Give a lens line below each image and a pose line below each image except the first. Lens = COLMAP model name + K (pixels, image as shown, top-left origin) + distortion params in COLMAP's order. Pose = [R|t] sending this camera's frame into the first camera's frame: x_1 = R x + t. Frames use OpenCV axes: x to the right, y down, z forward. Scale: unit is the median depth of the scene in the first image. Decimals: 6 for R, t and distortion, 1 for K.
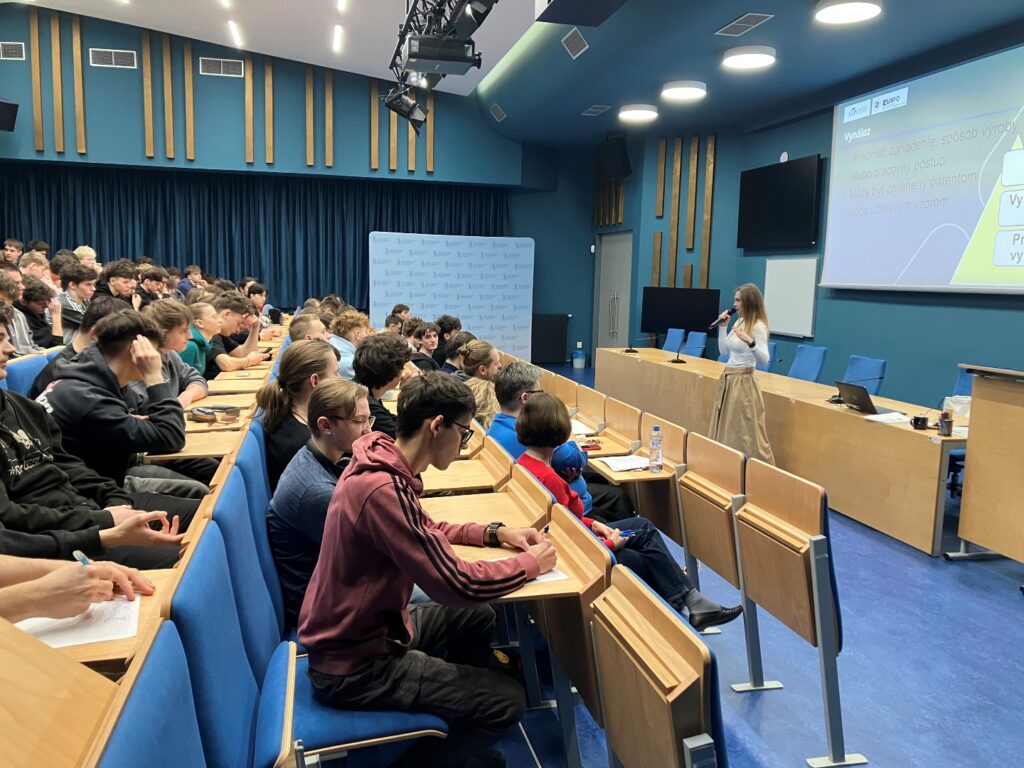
lens RADIAL K [[859.5, 0, 506.5], [0, 859.5, 369.4], [0, 0, 1]] dist [0.032850, -0.008036]
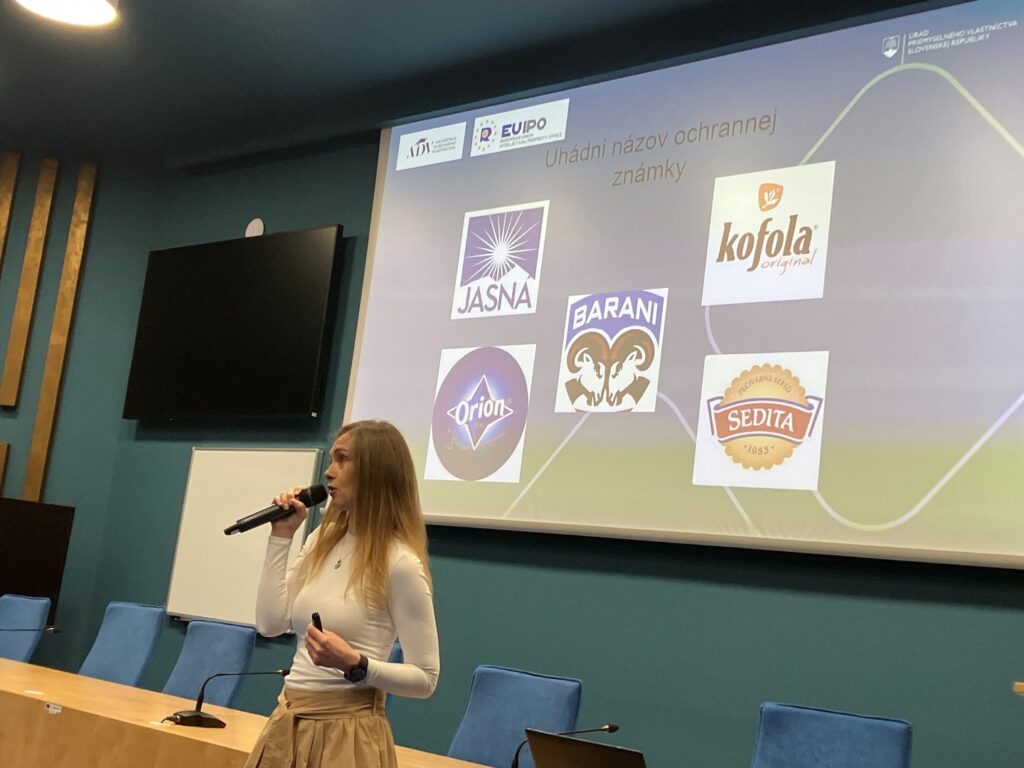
lens RADIAL K [[1500.1, 0, 512.0], [0, 1500.1, 384.0], [0, 0, 1]] dist [0.089852, -0.038573]
pose [[0.834884, 0.164481, 0.525276, 0.033256], [-0.047073, 0.972148, -0.229593, 0.009690], [-0.548409, 0.166958, 0.819373, 0.307418]]
